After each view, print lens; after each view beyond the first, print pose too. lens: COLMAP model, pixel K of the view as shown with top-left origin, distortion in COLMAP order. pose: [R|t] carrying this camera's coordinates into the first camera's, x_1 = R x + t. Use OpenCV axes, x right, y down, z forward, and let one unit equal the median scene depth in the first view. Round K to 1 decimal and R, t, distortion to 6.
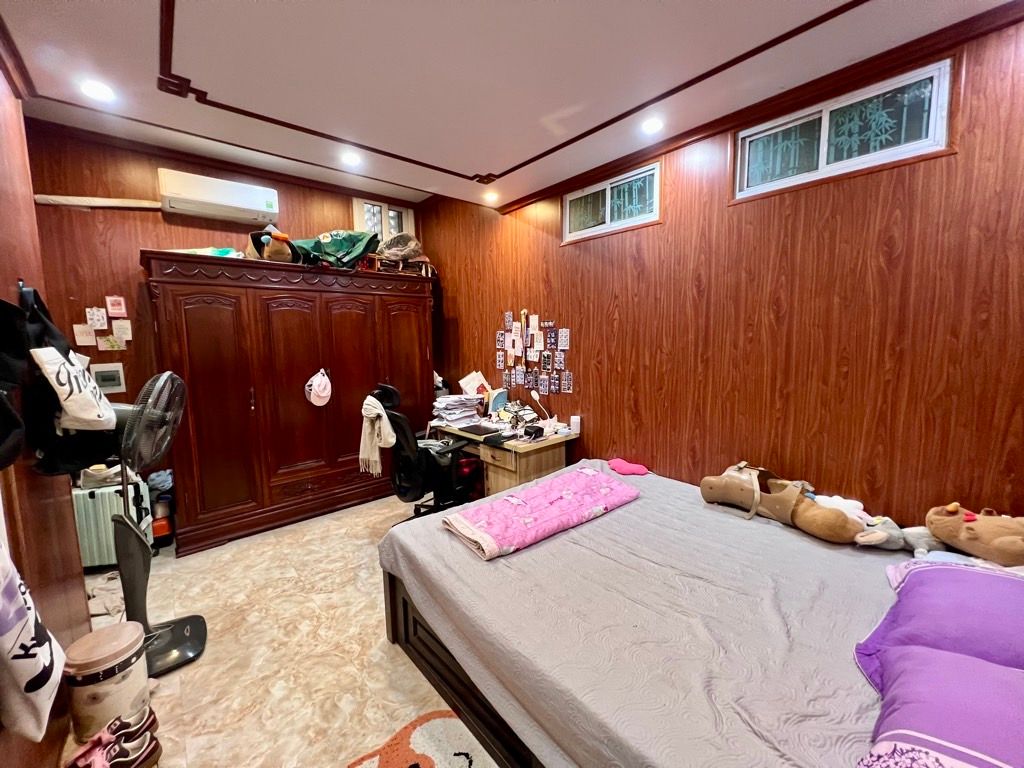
lens RADIAL K [[409.1, 0, 512.7], [0, 409.1, 382.5], [0, 0, 1]] dist [0.000021, 0.000104]
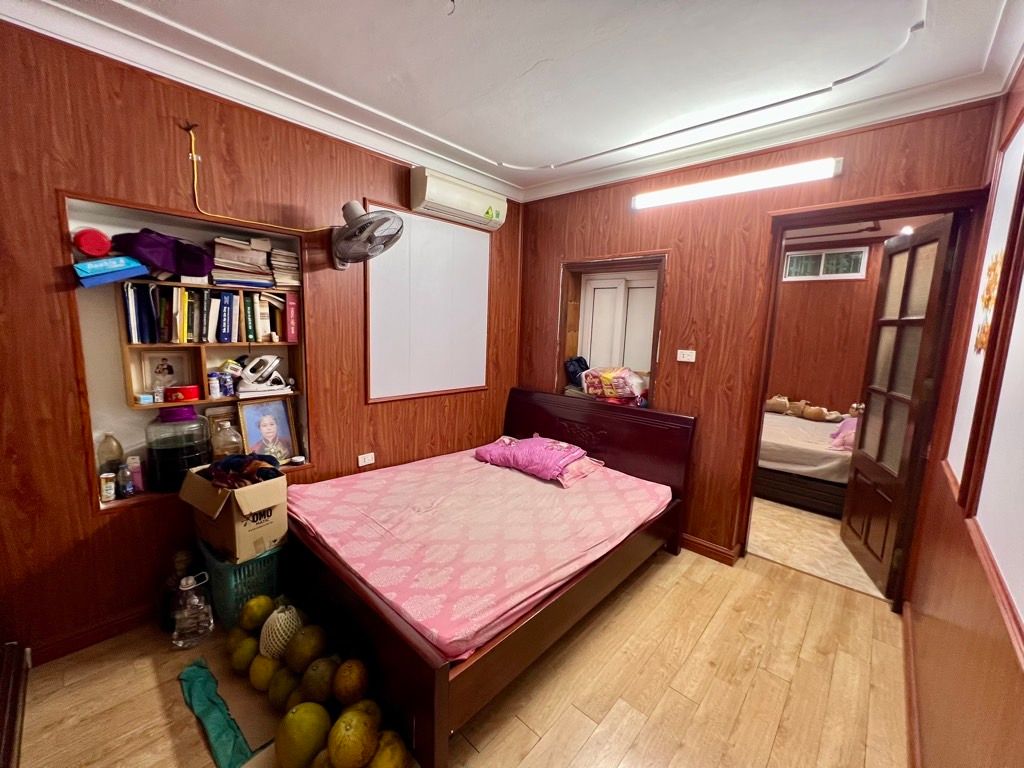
lens RADIAL K [[409.1, 0, 512.3], [0, 409.1, 382.1], [0, 0, 1]] dist [0.000021, 0.000104]
pose [[0.995547, 0.029779, 0.089443, -1.396346], [-0.033581, 0.998582, 0.041310, 0.091834], [-0.088086, -0.044130, 0.995135, -1.424269]]
